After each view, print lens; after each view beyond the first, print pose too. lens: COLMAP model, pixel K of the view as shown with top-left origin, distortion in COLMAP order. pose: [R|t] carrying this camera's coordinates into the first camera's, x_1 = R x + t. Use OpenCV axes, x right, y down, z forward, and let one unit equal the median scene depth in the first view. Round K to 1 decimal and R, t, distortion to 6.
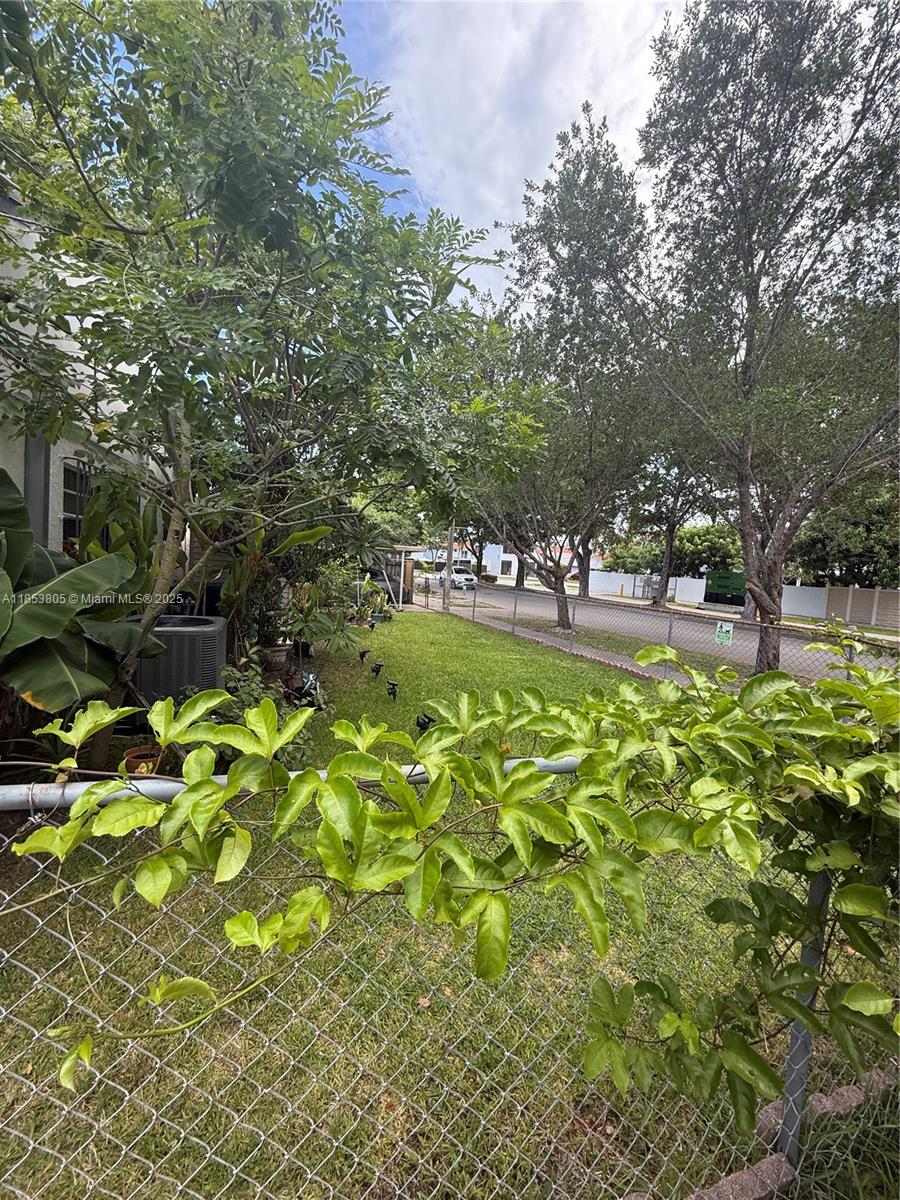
lens RADIAL K [[478.2, 0, 448.3], [0, 478.2, 598.8], [0, 0, 1]] dist [0.000803, -0.000373]
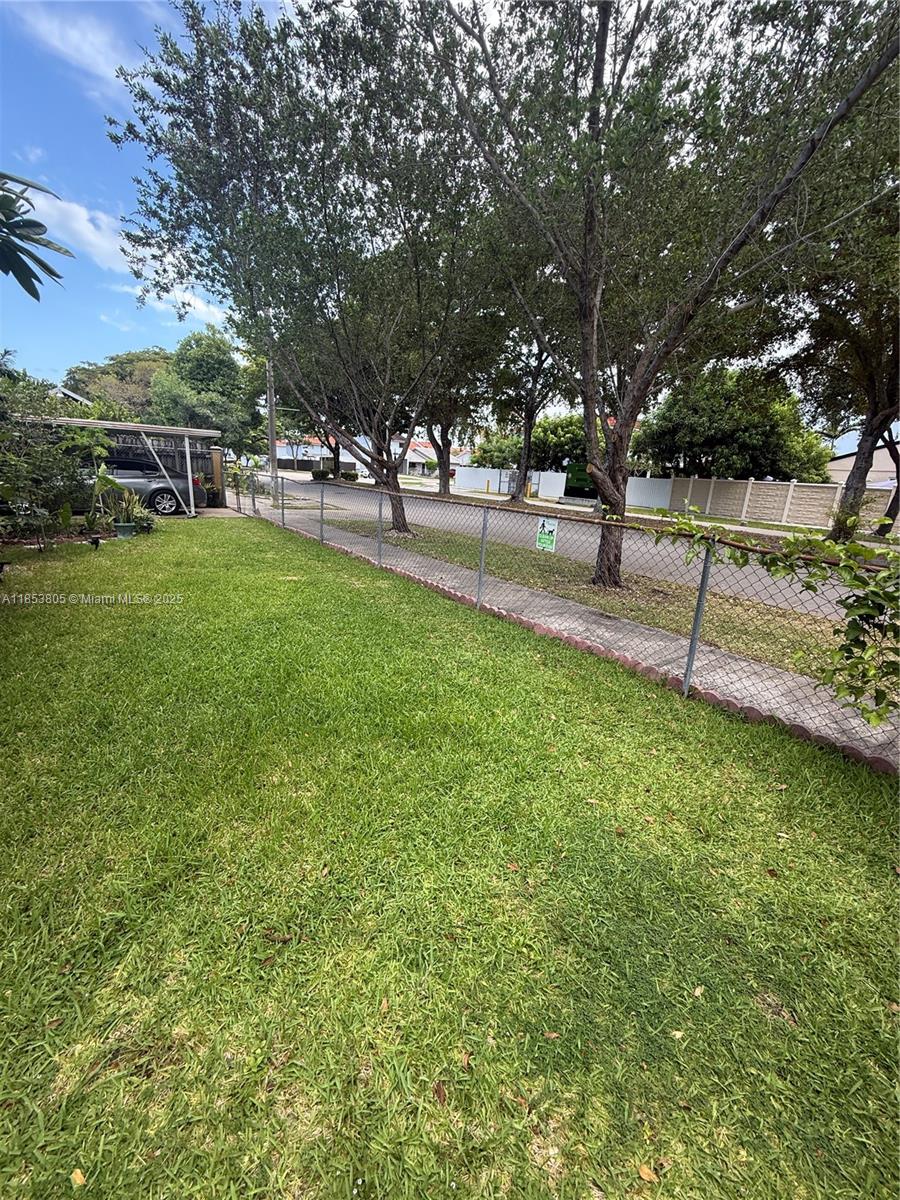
lens RADIAL K [[478.2, 0, 448.3], [0, 478.2, 598.8], [0, 0, 1]] dist [0.000803, -0.000373]
pose [[0.969949, -0.076339, 0.231021, 0.062480], [0.027837, 0.978087, 0.206329, 0.003608], [-0.241709, -0.193698, 0.950820, 0.082139]]
